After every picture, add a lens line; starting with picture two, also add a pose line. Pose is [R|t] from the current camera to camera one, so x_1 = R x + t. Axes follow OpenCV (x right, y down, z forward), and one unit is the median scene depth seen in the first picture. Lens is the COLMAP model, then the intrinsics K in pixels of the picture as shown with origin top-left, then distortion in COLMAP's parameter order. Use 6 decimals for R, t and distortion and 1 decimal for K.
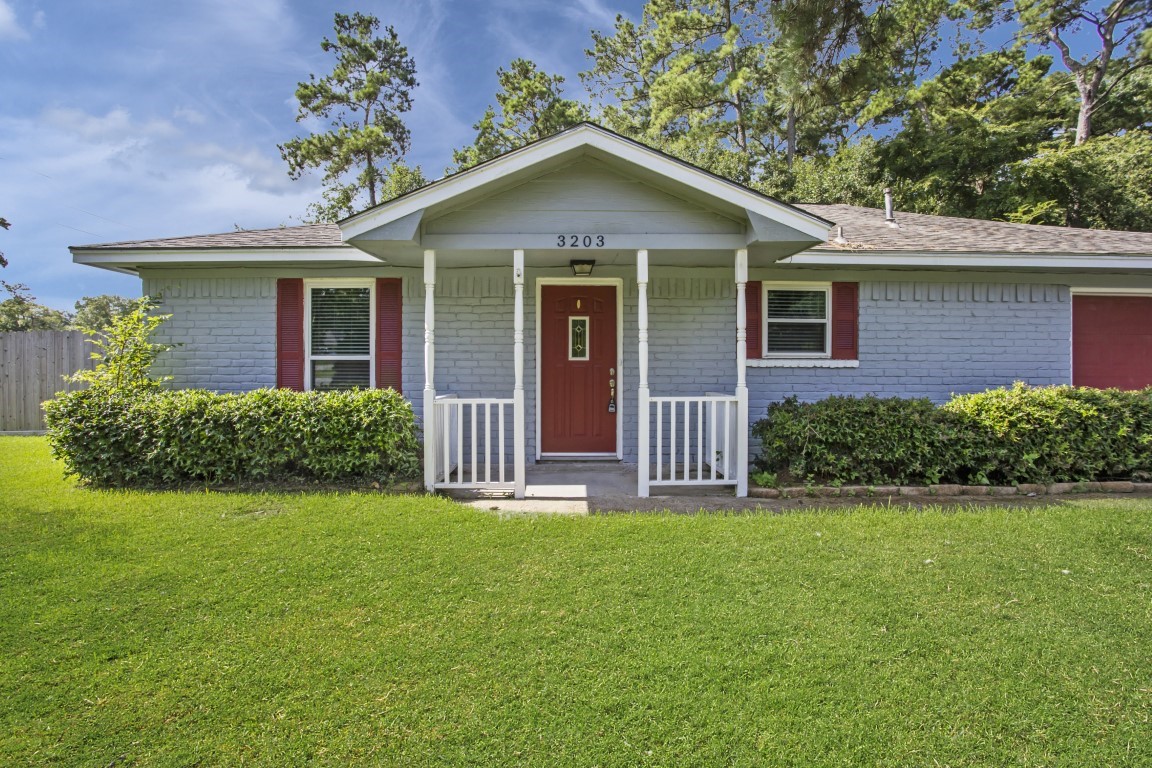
lens RADIAL K [[544.4, 0, 573.9], [0, 544.4, 380.9], [0, 0, 1]] dist [0.013145, -0.002546]
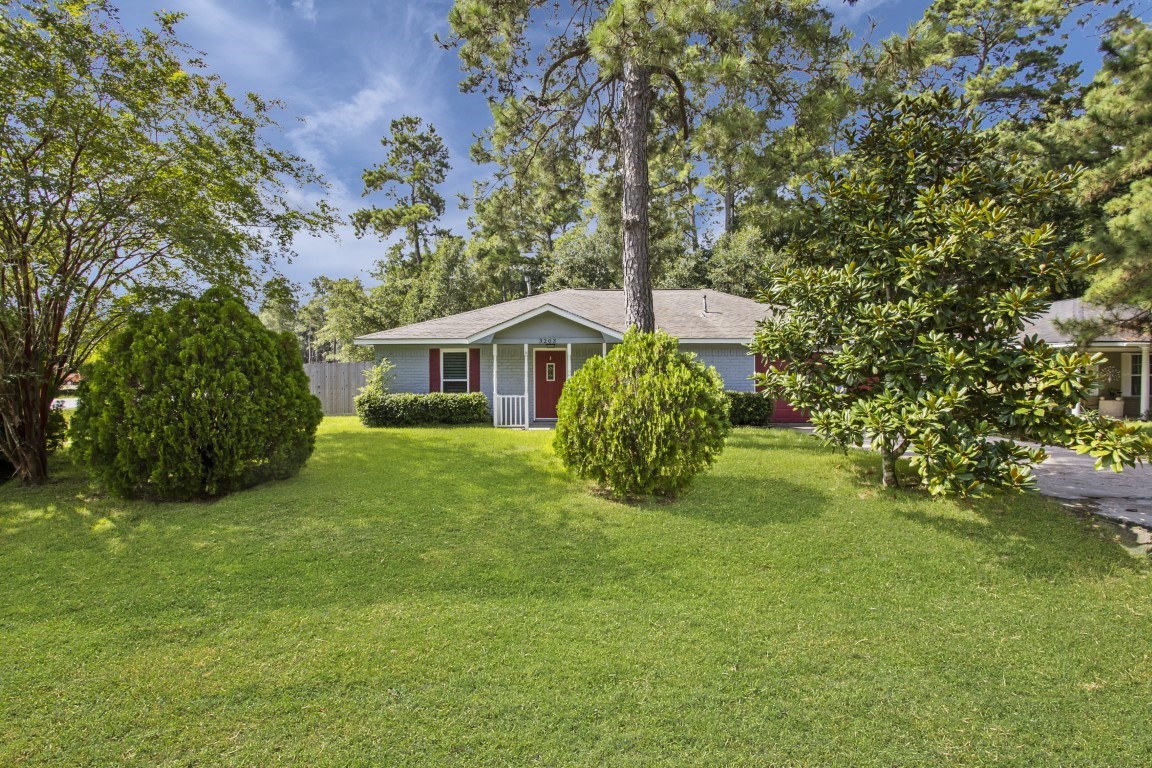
lens RADIAL K [[544.4, 0, 577.8], [0, 544.4, 387.6], [0, 0, 1]] dist [0.013145, -0.002546]
pose [[0.999928, -0.005441, -0.010703, 0.170451], [0.005447, 0.999985, 0.000563, -0.007404], [0.010700, -0.000621, 0.999943, -1.581346]]
